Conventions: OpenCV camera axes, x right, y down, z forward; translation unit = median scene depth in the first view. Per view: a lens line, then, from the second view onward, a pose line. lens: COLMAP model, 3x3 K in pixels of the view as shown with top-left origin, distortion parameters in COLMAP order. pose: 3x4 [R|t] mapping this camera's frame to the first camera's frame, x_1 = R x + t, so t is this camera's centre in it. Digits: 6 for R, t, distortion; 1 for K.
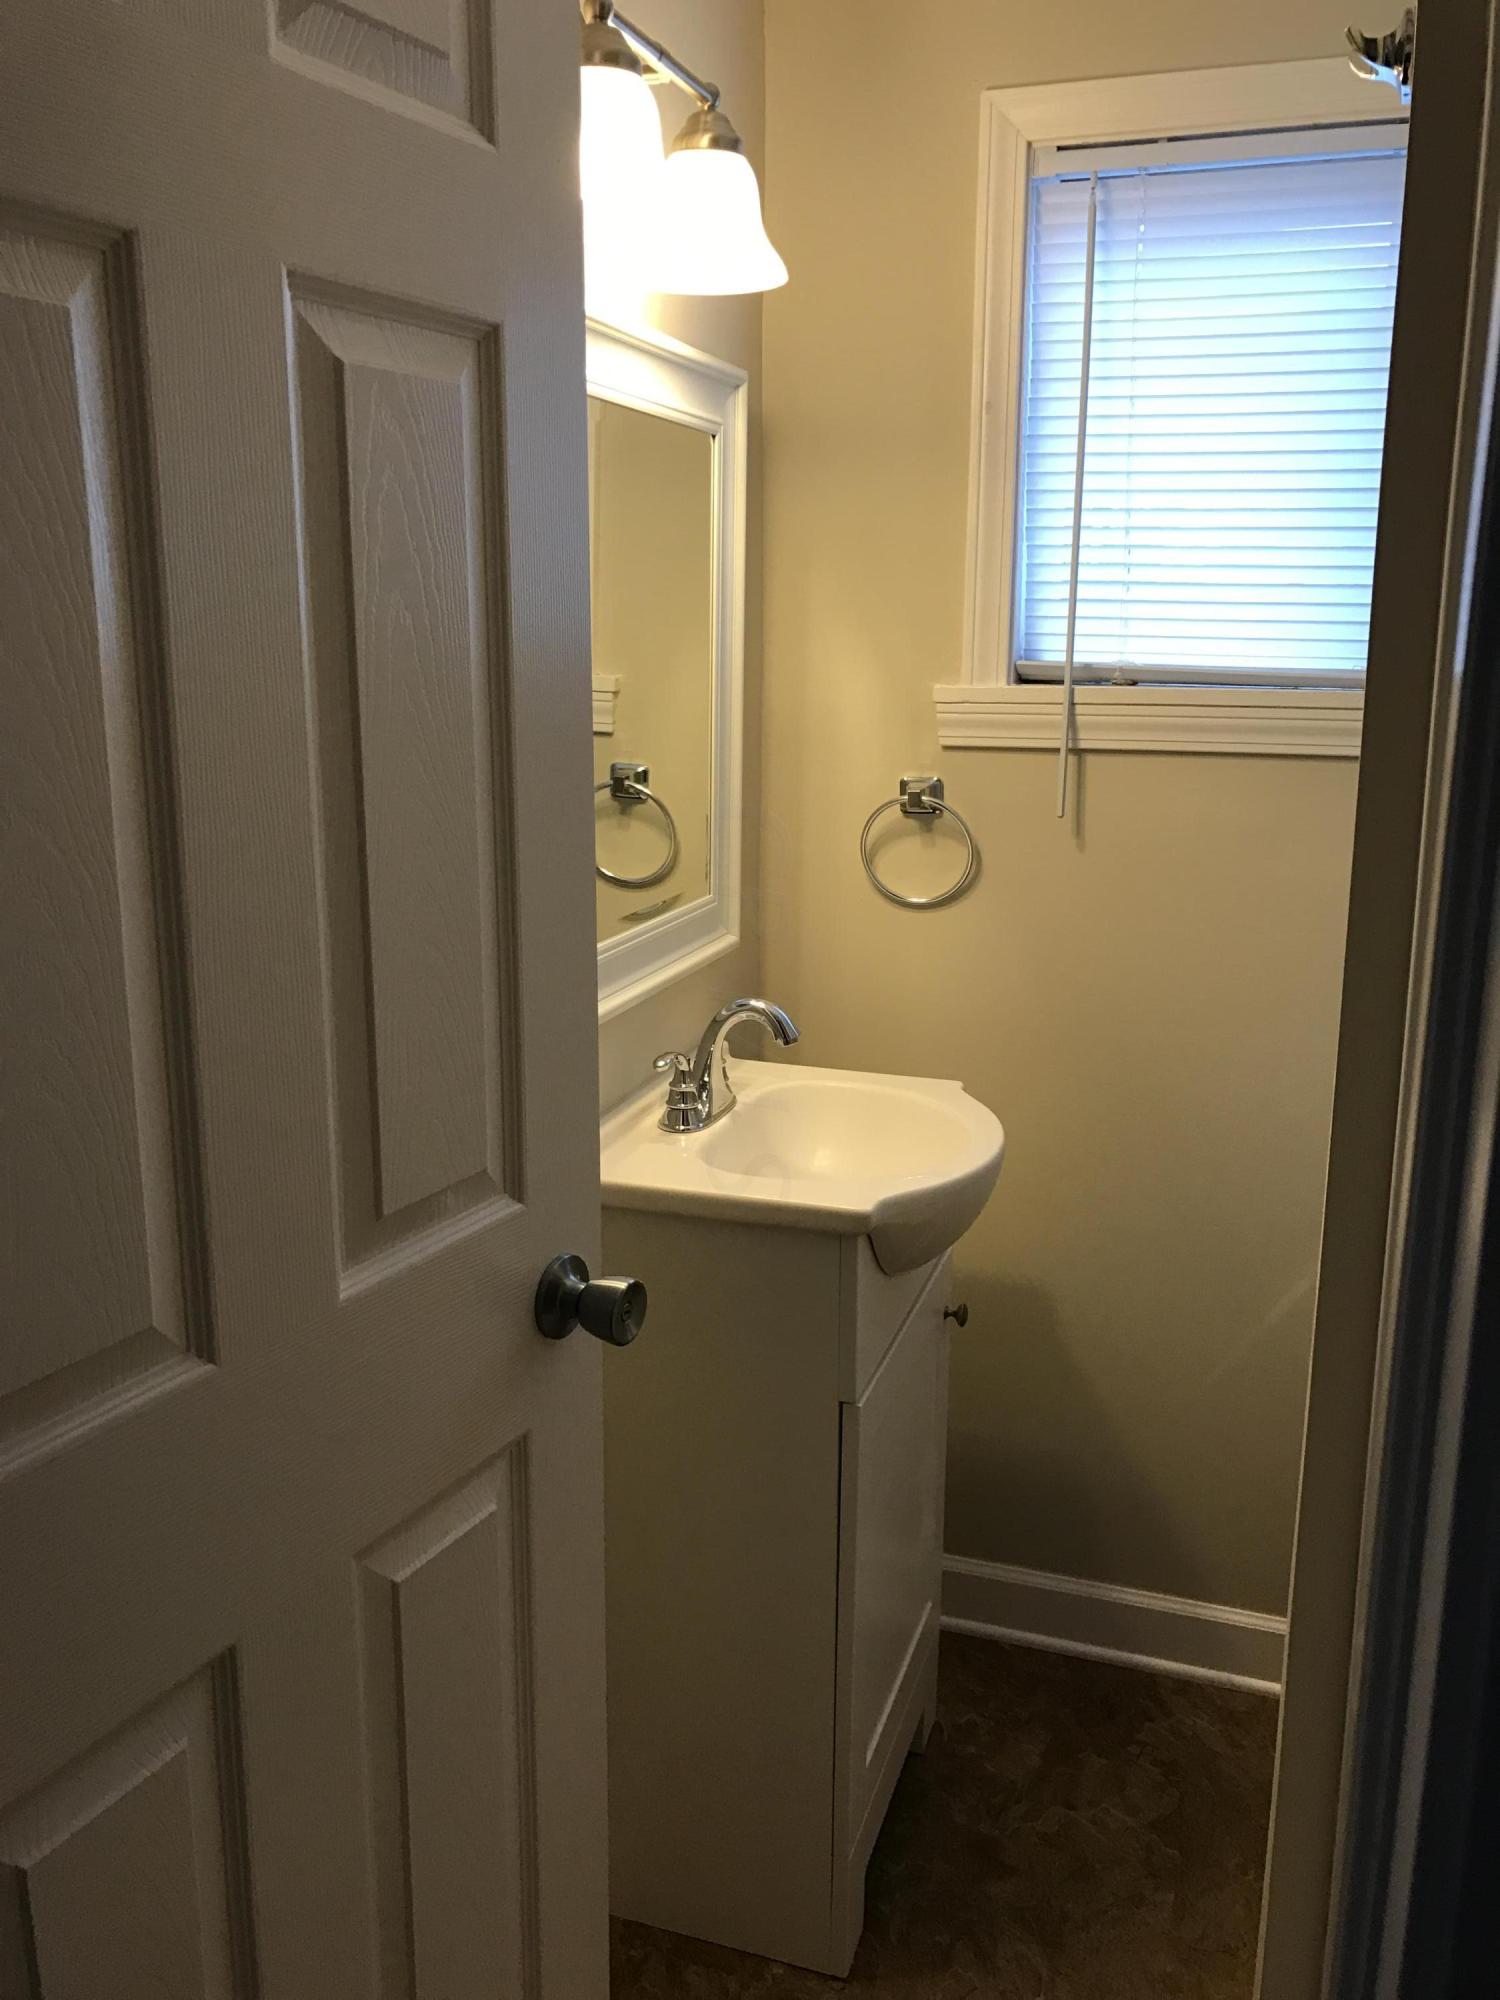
lens RADIAL K [[1628.0, 0, 760.1], [0, 1628.0, 987.1], [0, 0, 1]] dist [0.007639, 0.002925]
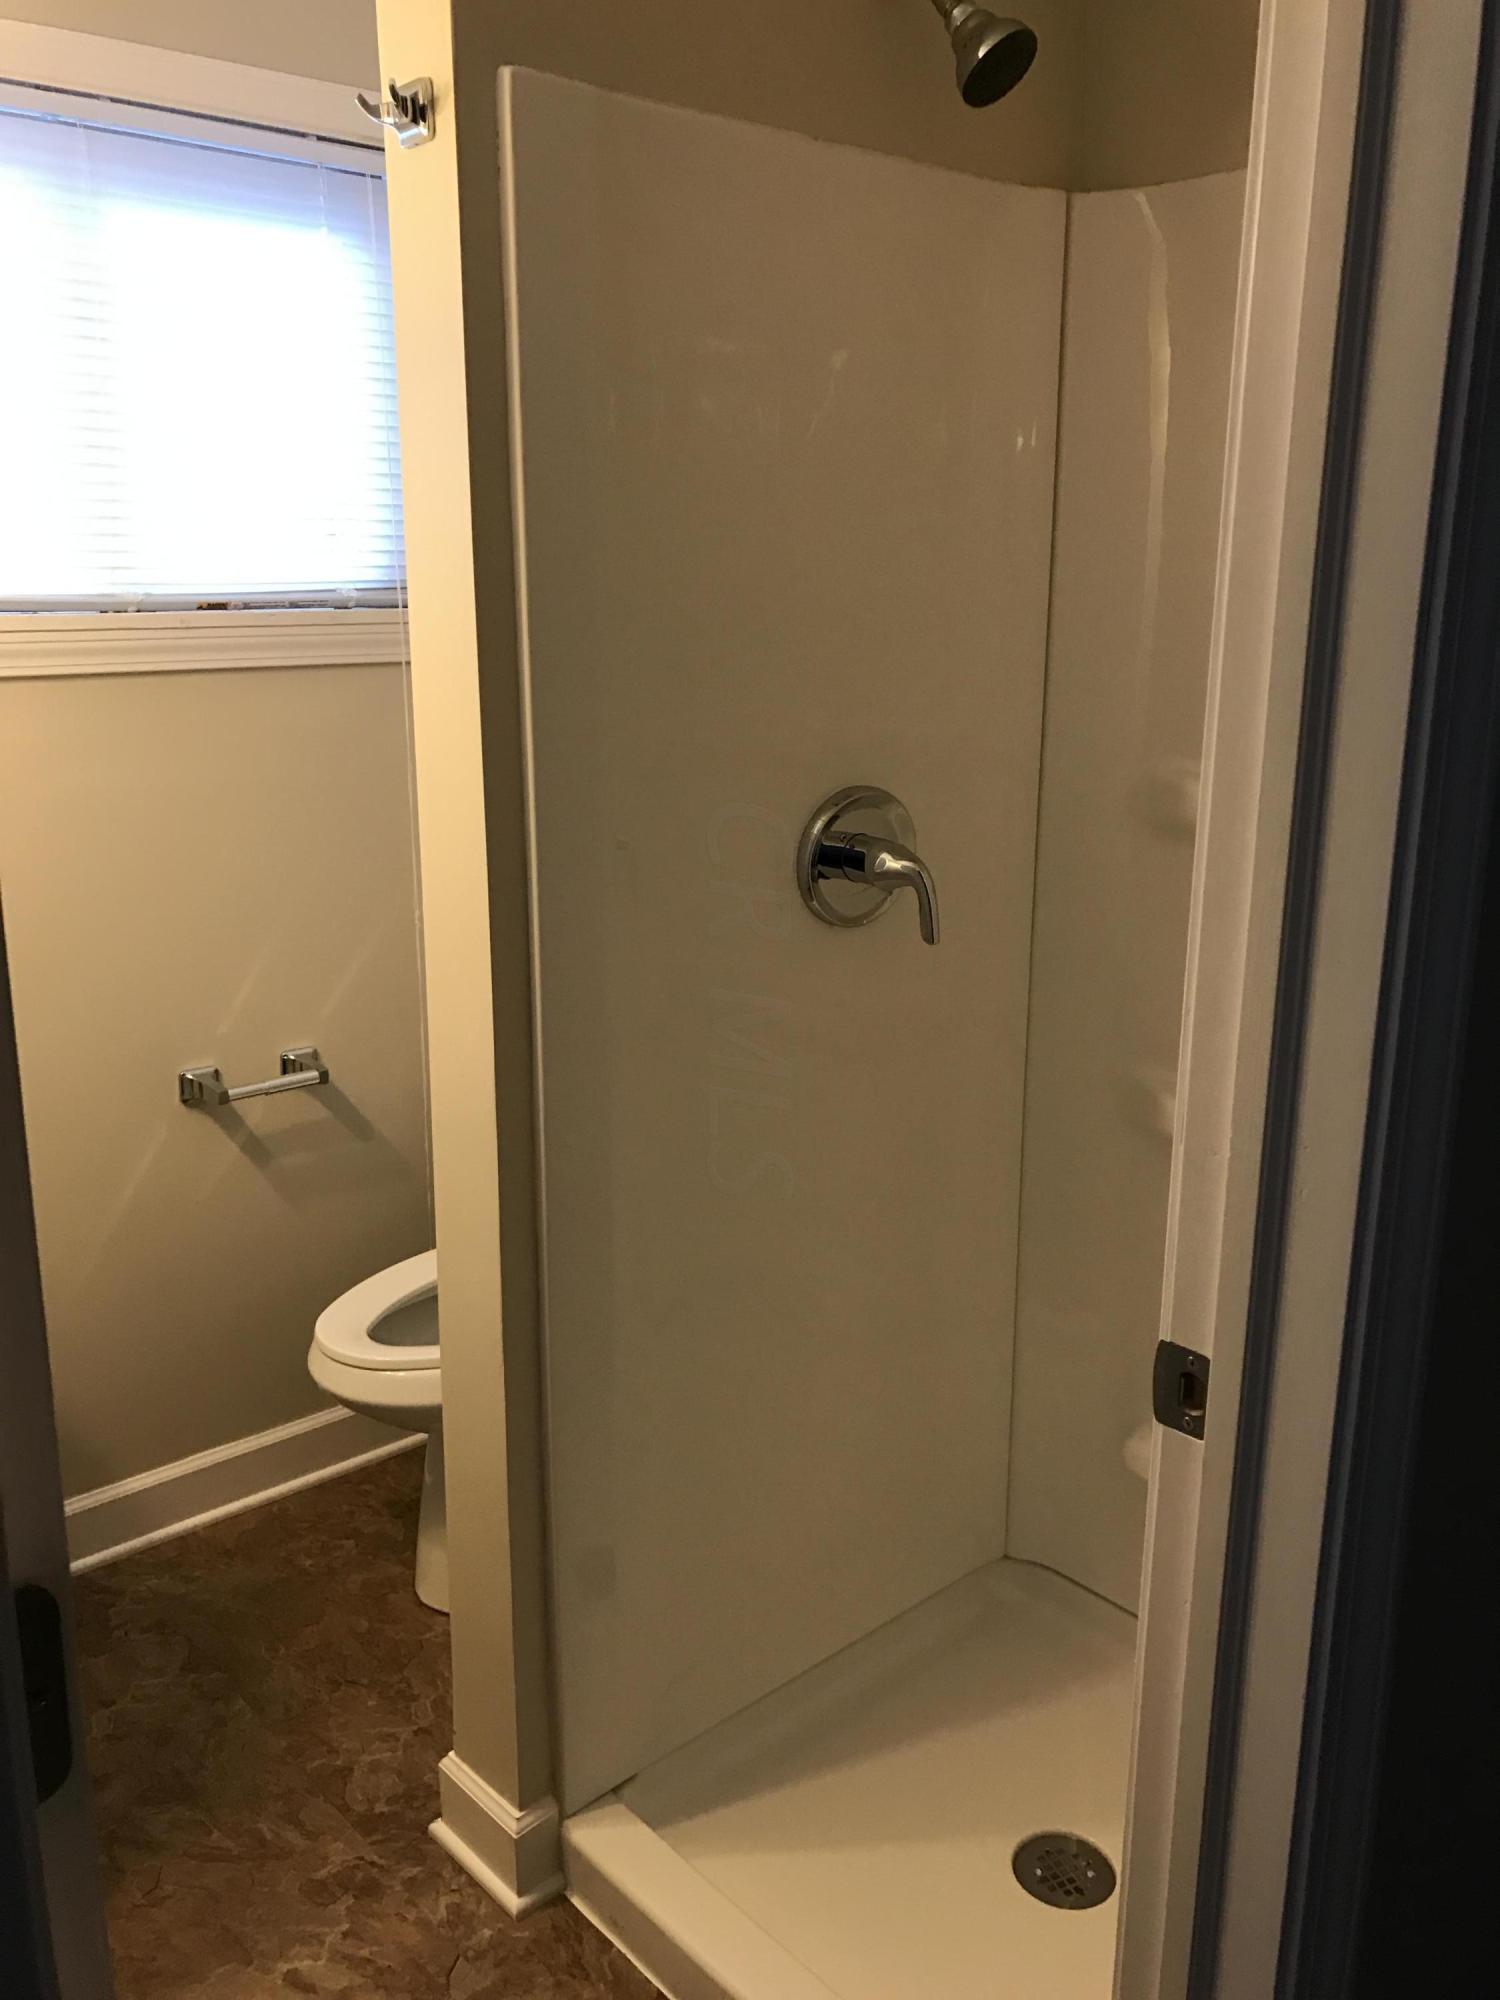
lens RADIAL K [[1628.0, 0, 760.1], [0, 1628.0, 987.1], [0, 0, 1]] dist [0.007639, 0.002925]
pose [[0.516211, -0.229367, 0.825177, -0.375881], [0.188716, 0.970254, 0.151637, -0.021243], [-0.835412, 0.077447, 0.544141, 0.056877]]
